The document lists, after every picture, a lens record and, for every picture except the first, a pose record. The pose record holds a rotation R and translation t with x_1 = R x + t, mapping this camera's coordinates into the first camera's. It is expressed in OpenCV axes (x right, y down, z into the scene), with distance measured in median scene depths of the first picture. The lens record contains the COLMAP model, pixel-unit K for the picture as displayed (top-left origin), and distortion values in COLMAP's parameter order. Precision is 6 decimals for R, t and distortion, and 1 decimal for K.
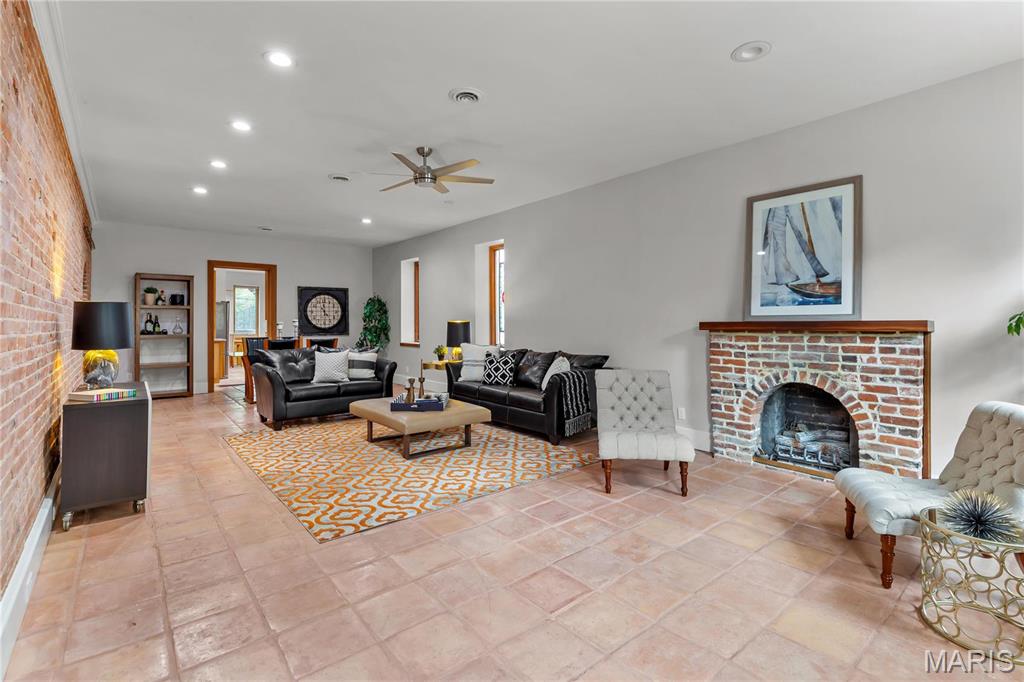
lens RADIAL K [[481.1, 0, 515.4], [0, 481.1, 317.2], [0, 0, 1]] dist [0.003652, 0.000074]
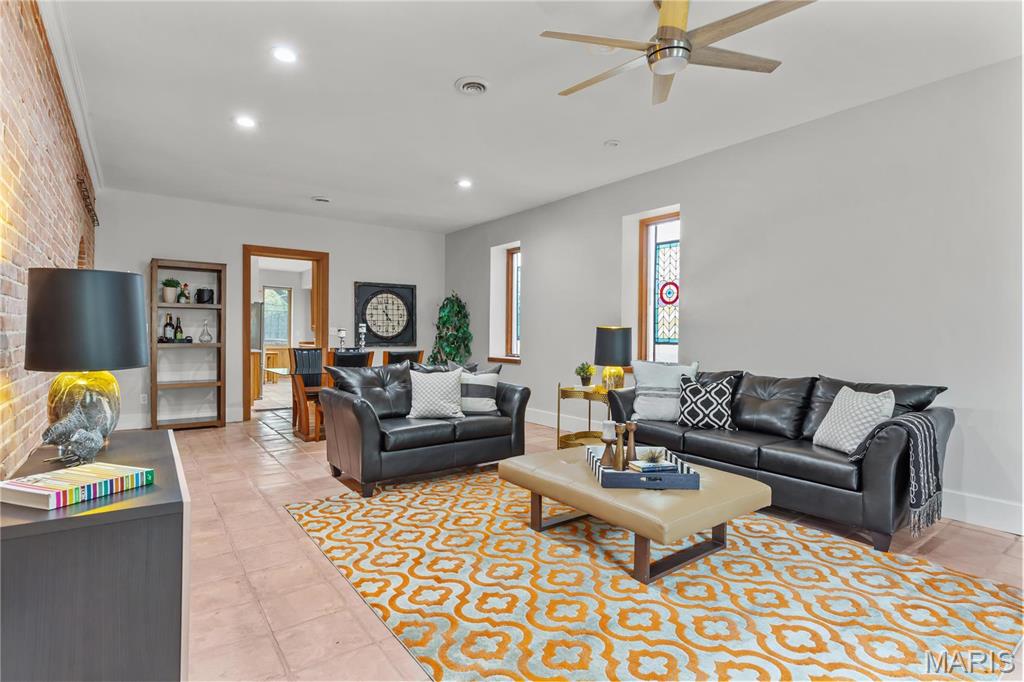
lens RADIAL K [[525.0, 0, 513.9], [0, 525.0, 337.2], [0, 0, 1]] dist [0.002848, 0.000356]
pose [[0.997926, 0.008948, -0.063744, -0.334876], [-0.007917, 0.999834, 0.016409, 0.018565], [0.063880, -0.015871, 0.997831, 0.425045]]
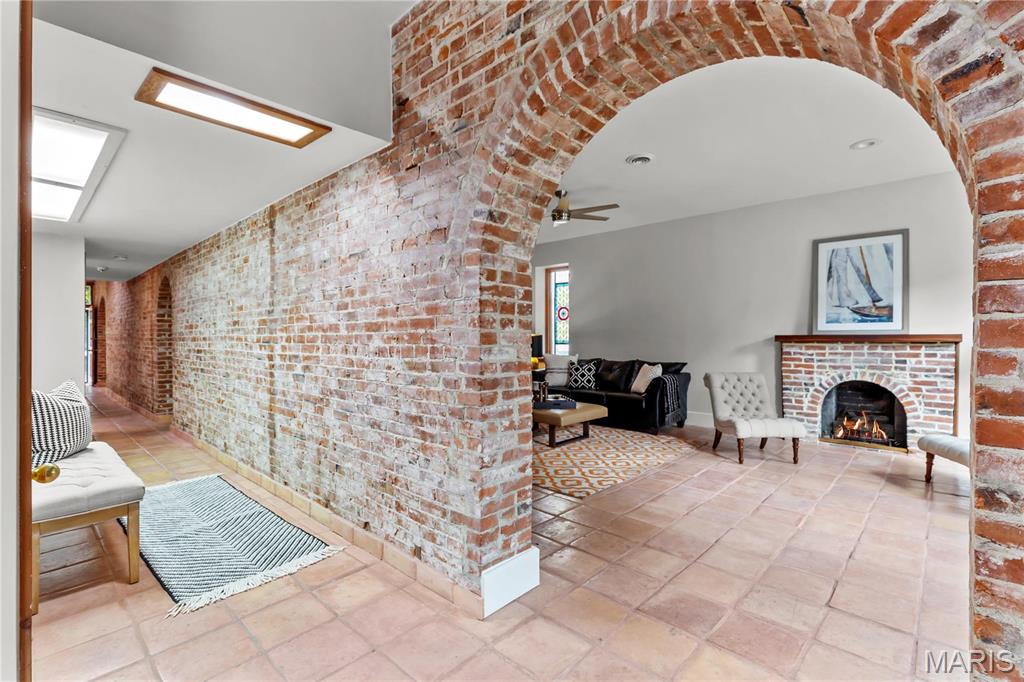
lens RADIAL K [[473.2, 0, 515.2], [0, 473.2, 336.0], [0, 0, 1]] dist [-0.001359, -0.000335]
pose [[0.992784, 0.000754, 0.119910, -0.467549], [-0.001981, 0.999947, 0.010109, 0.000758], [-0.119896, -0.010274, 0.992733, -0.175187]]
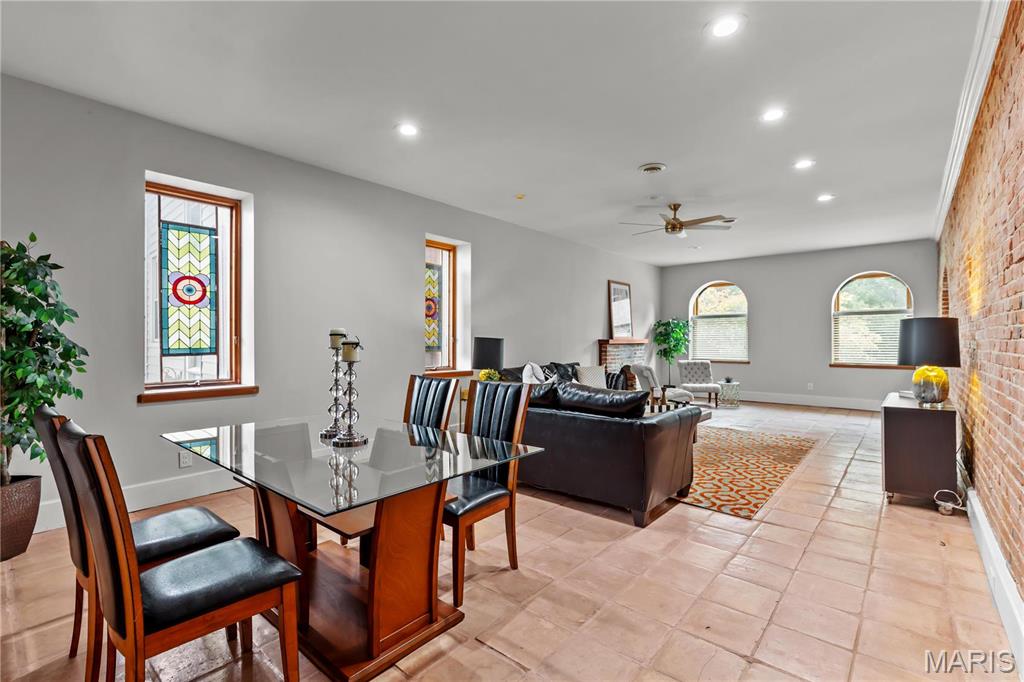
lens RADIAL K [[473.2, 0, 515.2], [0, 473.2, 336.0], [0, 0, 1]] dist [-0.001359, -0.000335]
pose [[-0.176536, 0.008586, 0.984257, -1.060088], [-0.008995, 0.999906, -0.010336, 0.021039], [-0.984253, -0.010678, -0.176443, 1.292196]]
